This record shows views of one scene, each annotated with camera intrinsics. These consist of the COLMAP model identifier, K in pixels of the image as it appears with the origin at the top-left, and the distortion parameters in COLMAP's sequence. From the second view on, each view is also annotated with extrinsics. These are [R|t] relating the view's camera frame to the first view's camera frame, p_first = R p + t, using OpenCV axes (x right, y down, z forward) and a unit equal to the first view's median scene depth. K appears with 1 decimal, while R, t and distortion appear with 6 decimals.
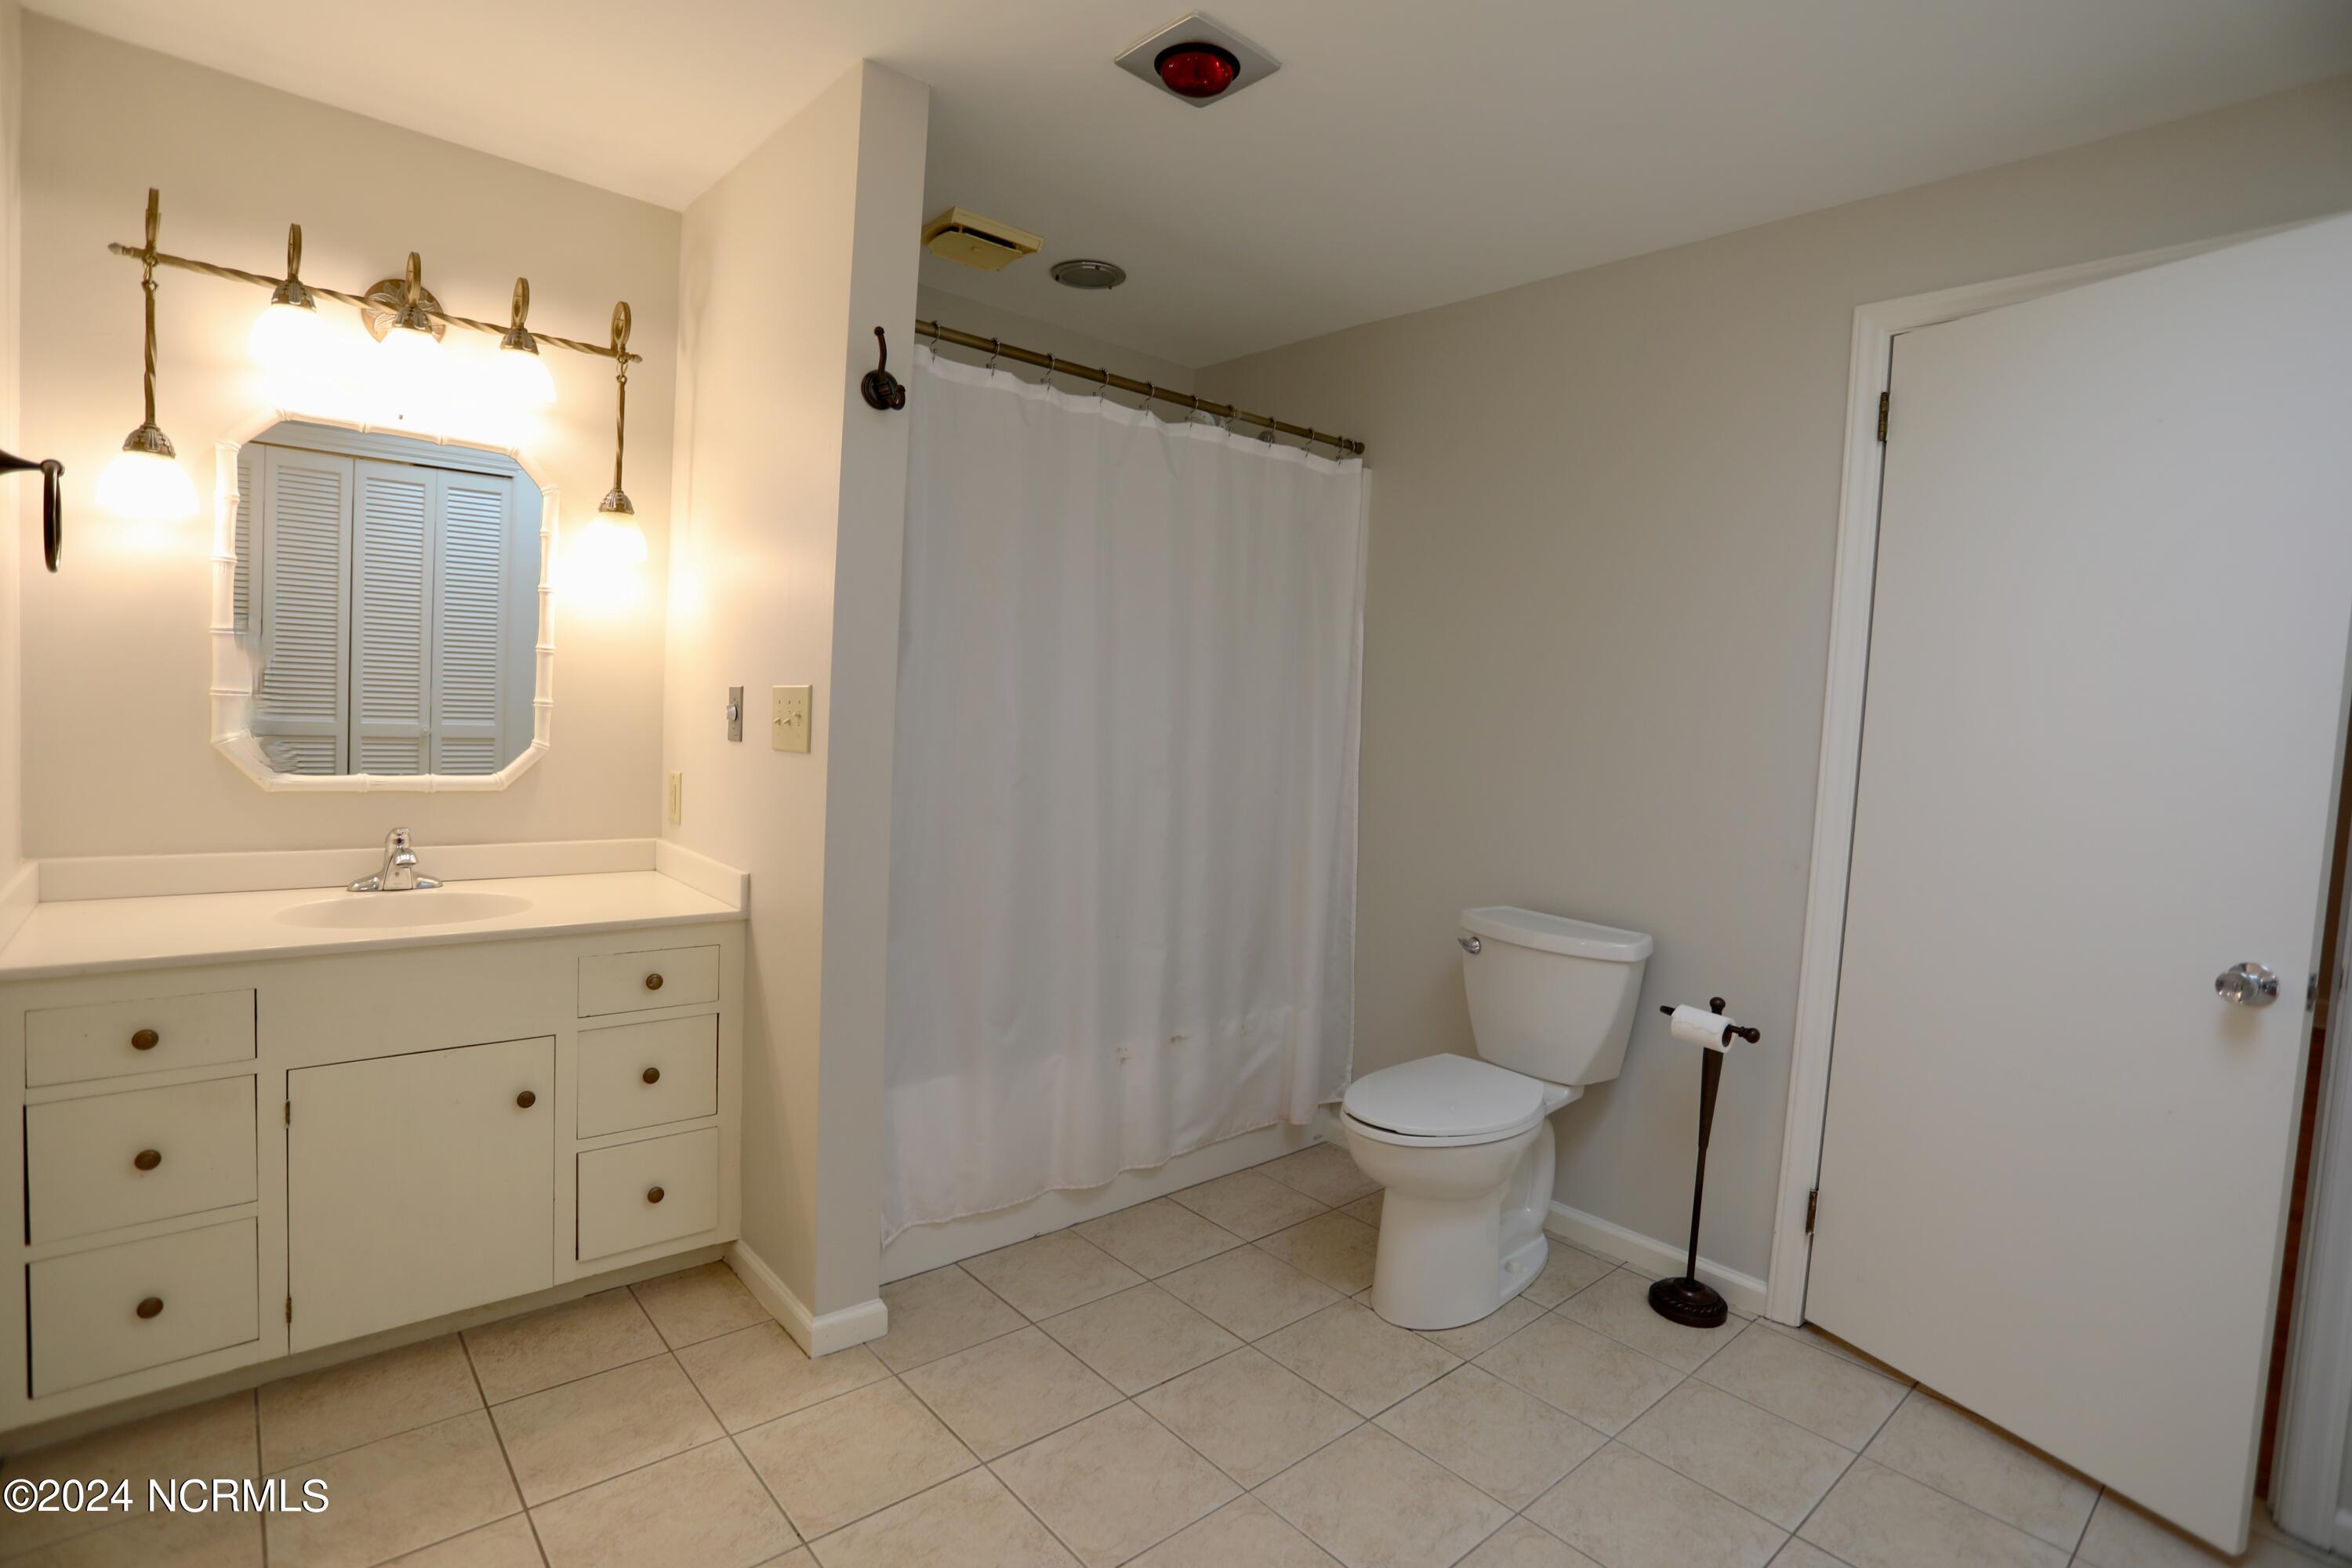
lens RADIAL K [[1145.7, 0, 1173.0], [0, 1145.7, 768.2], [0, 0, 1]] dist [-0.080546, 0.038739]
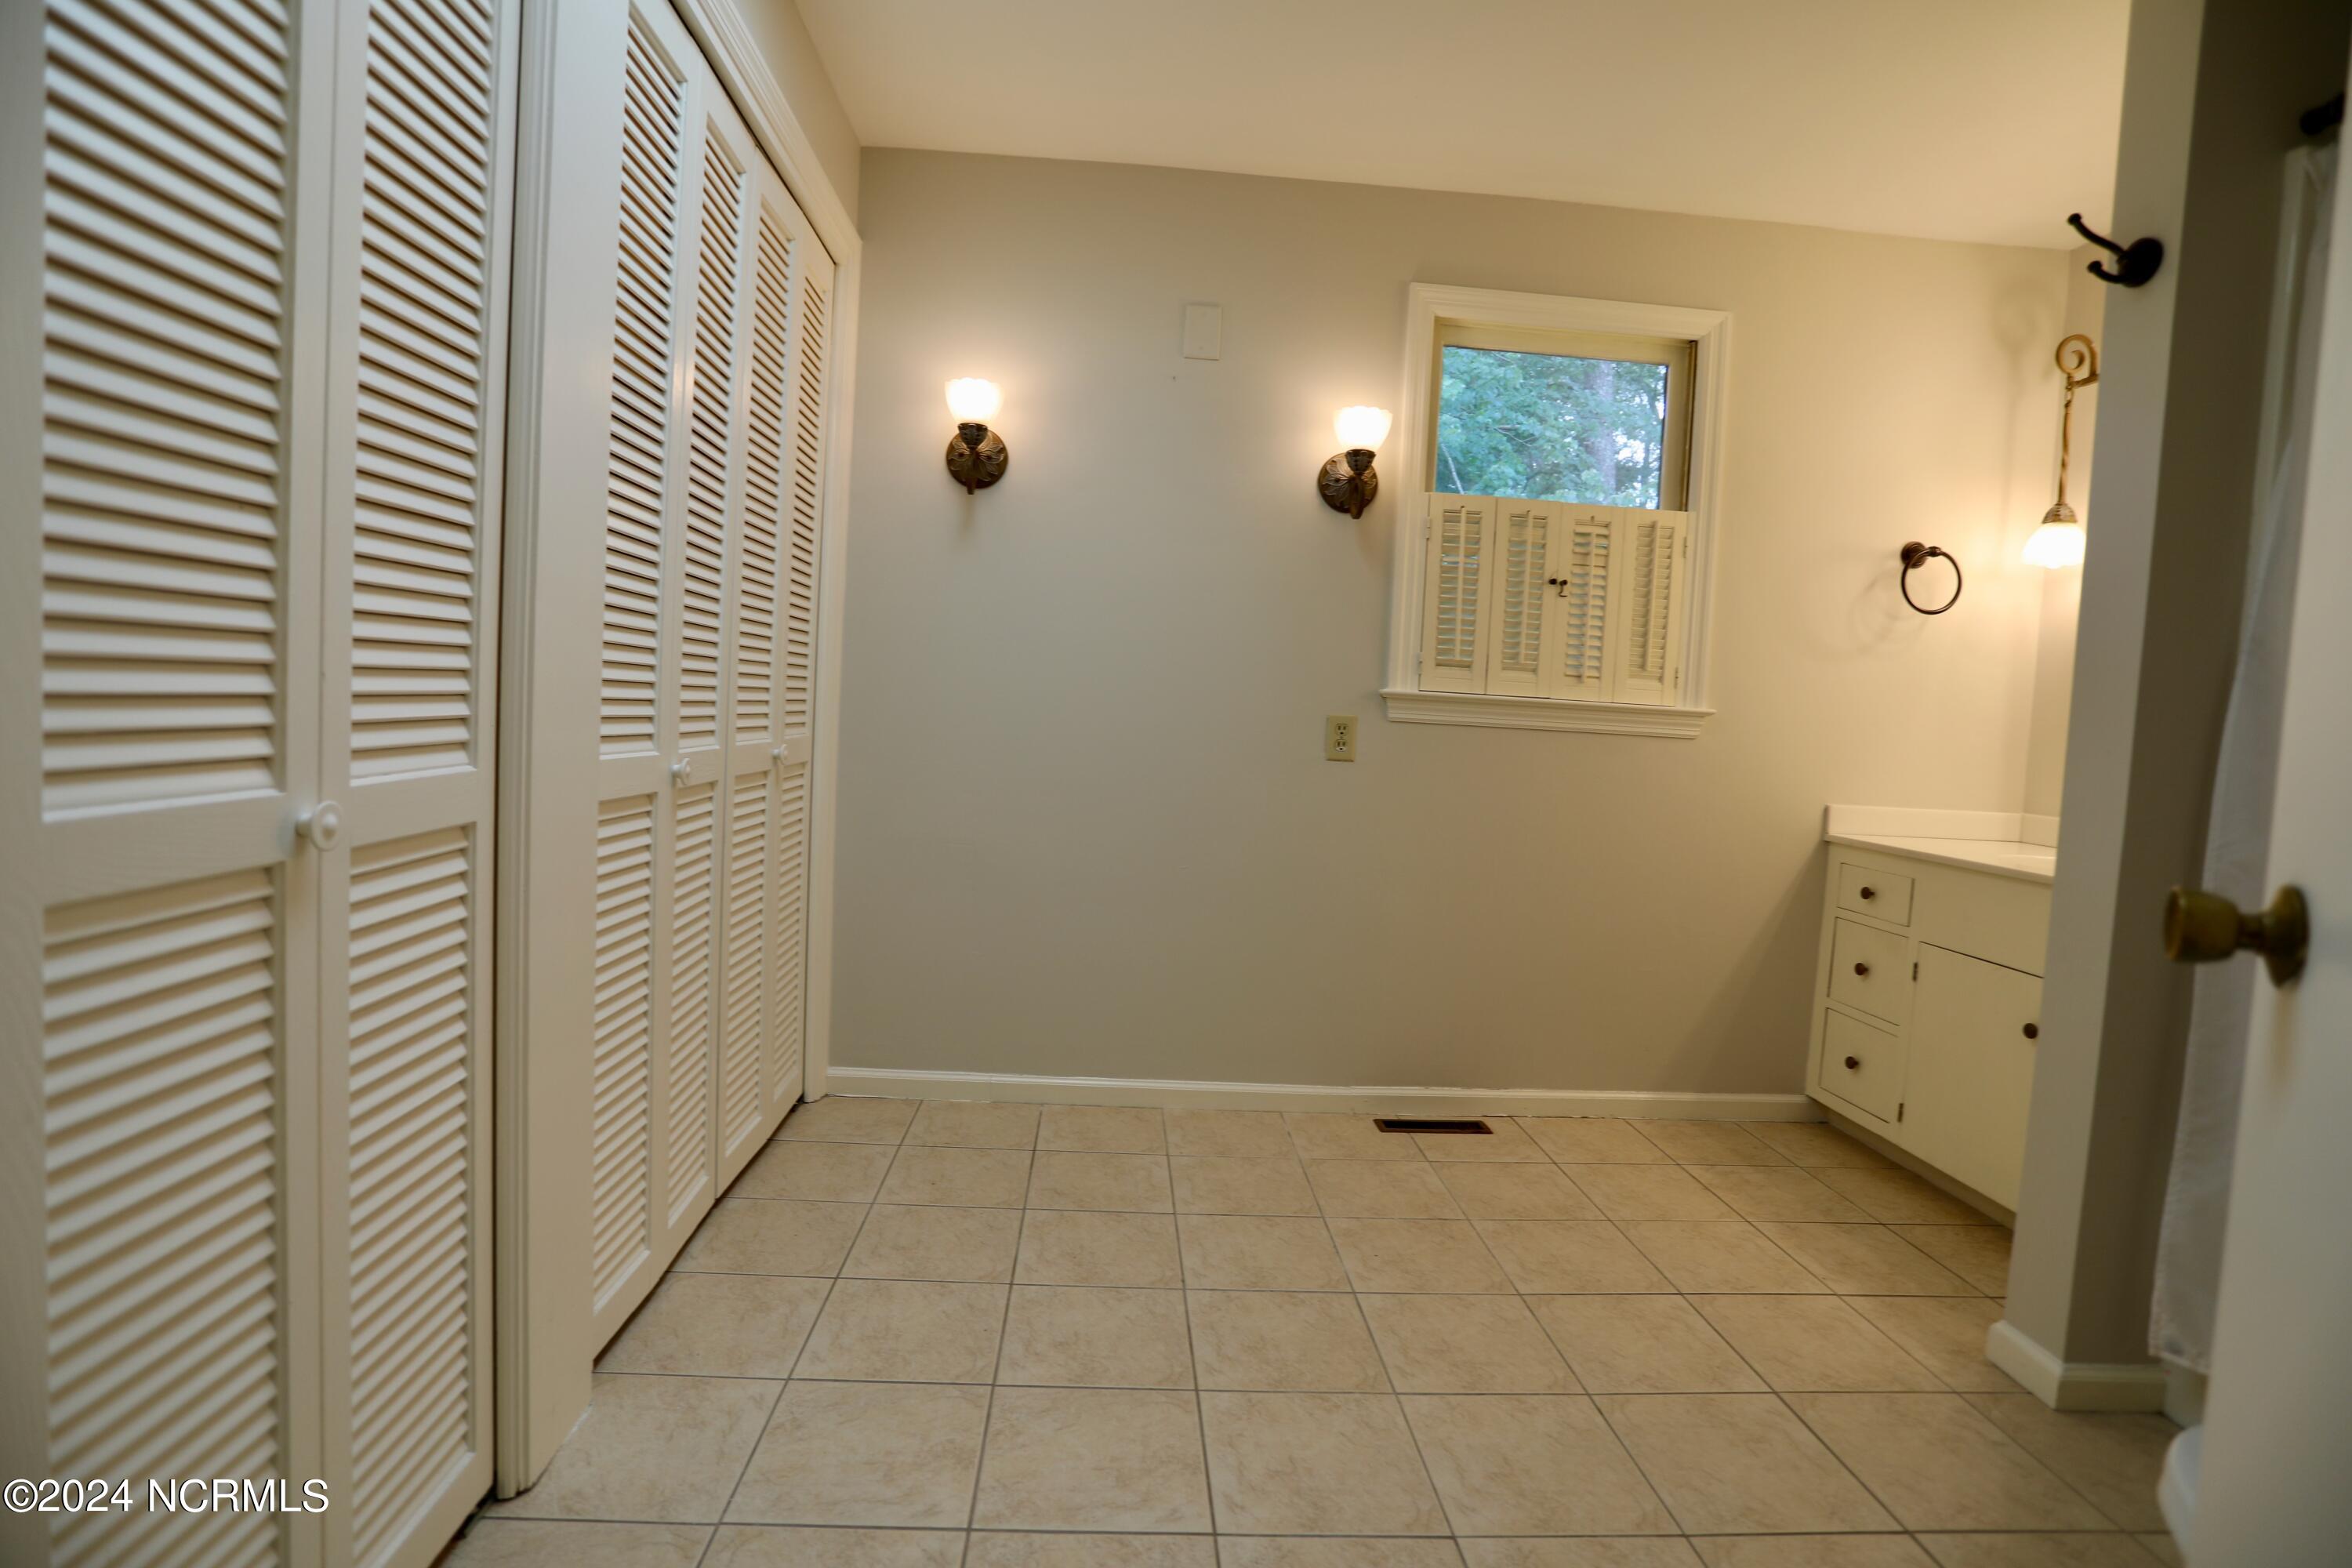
lens RADIAL K [[1145.7, 0, 1173.0], [0, 1145.7, 768.2], [0, 0, 1]] dist [-0.080546, 0.038739]
pose [[-0.611772, -0.042975, -0.789866, 0.865287], [-0.136183, 0.989336, 0.051650, 0.103998], [0.779224, 0.139164, -0.611101, 1.028815]]
